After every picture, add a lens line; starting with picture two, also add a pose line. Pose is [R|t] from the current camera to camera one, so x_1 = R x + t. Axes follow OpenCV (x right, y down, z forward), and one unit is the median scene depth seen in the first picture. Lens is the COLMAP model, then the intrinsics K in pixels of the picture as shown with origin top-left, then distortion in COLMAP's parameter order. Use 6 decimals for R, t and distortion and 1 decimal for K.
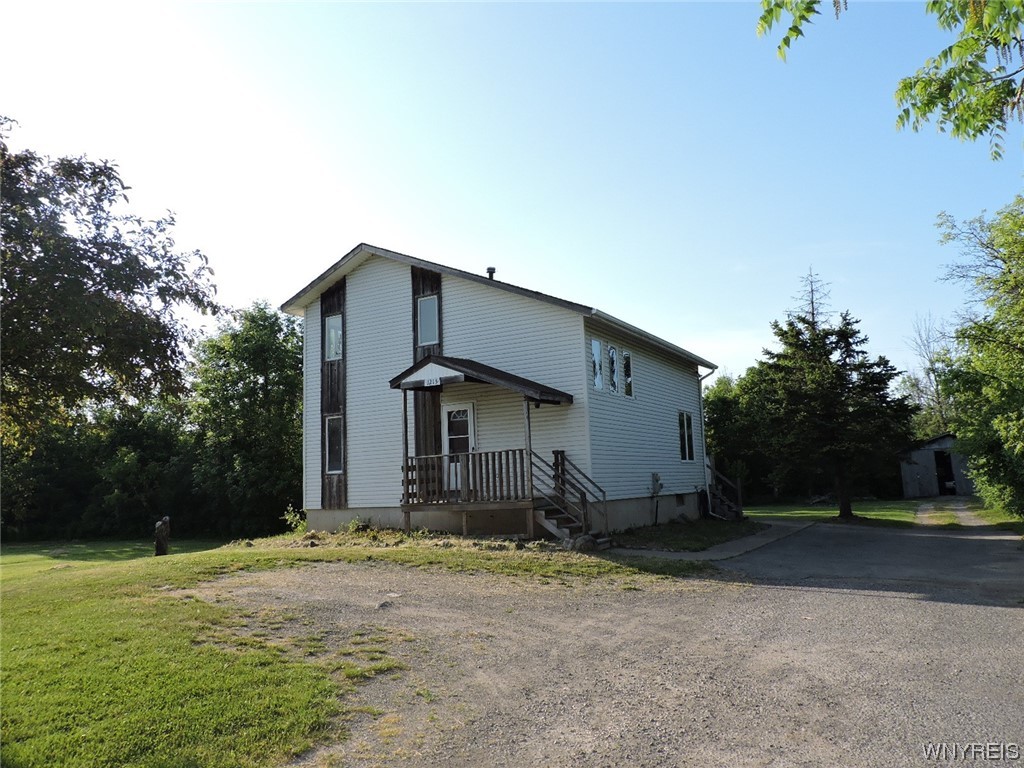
lens RADIAL K [[728.4, 0, 509.0], [0, 728.4, 382.6], [0, 0, 1]] dist [-0.022947, 0.000527]
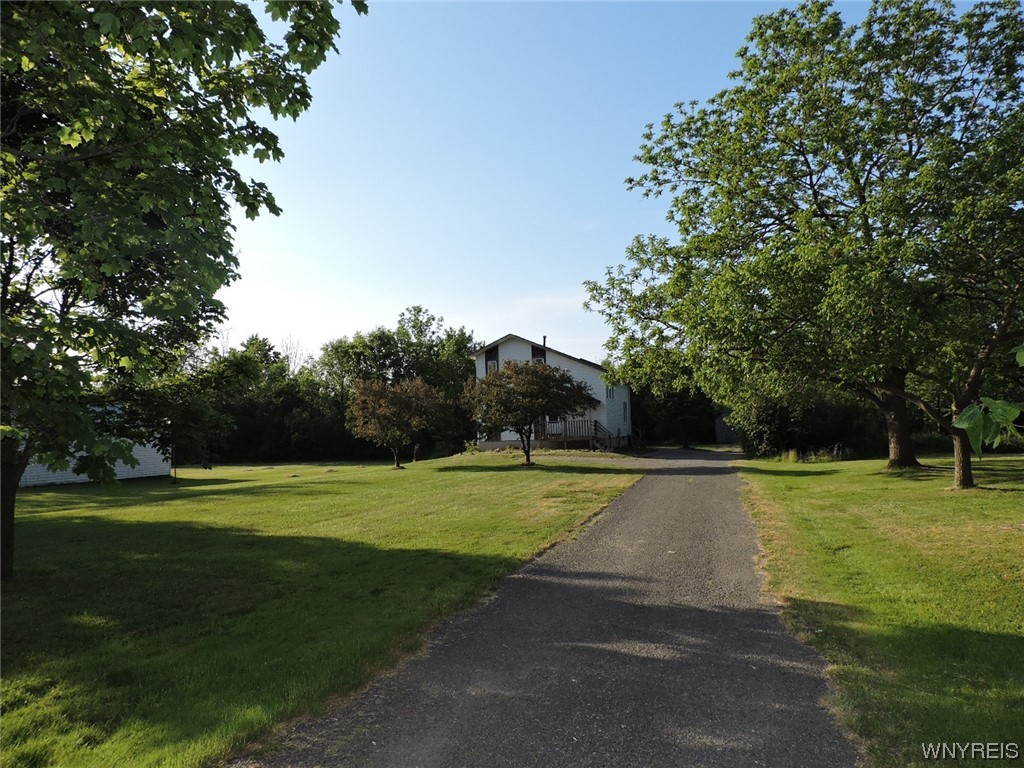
lens RADIAL K [[728.4, 0, 513.9], [0, 728.4, 384.1], [0, 0, 1]] dist [-0.022947, 0.000527]
pose [[0.978285, 0.023628, 0.205911, -0.693996], [-0.038578, 0.996878, 0.068895, -0.193030], [-0.203640, -0.075342, 0.976142, -1.425397]]
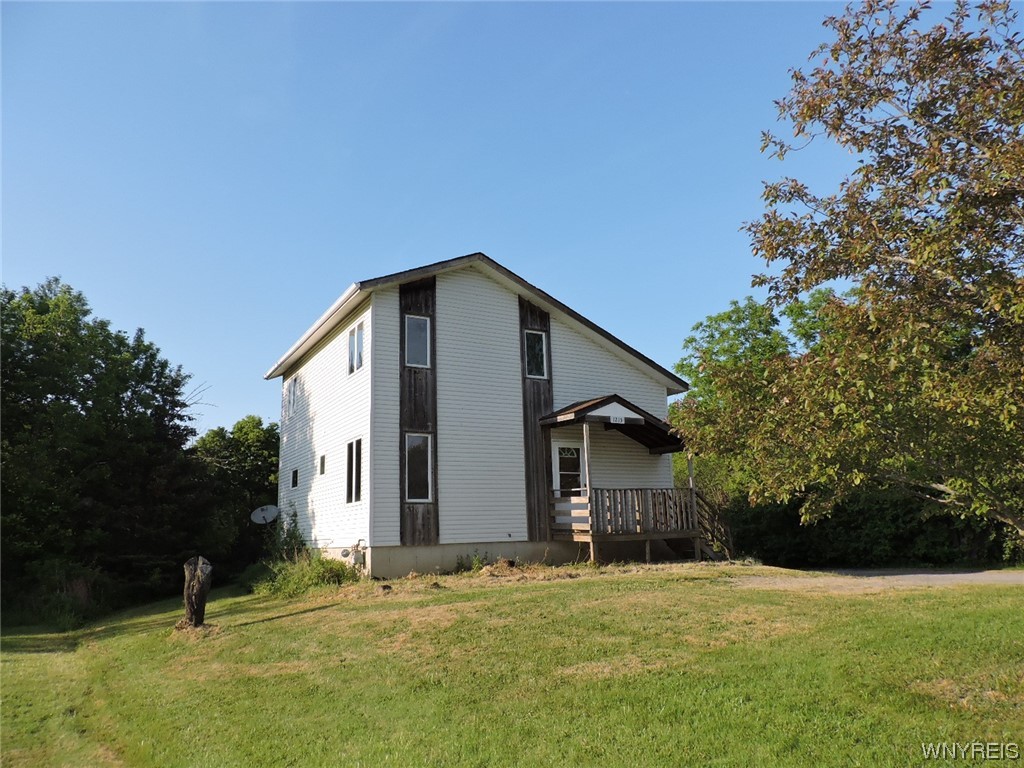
lens RADIAL K [[728.4, 0, 511.6], [0, 728.4, 385.2], [0, 0, 1]] dist [-0.022947, 0.000527]
pose [[0.496840, 0.204292, 0.843454, -0.930091], [-0.109668, 0.978886, -0.172494, 0.128071], [-0.860885, -0.006798, 0.508754, 0.497024]]
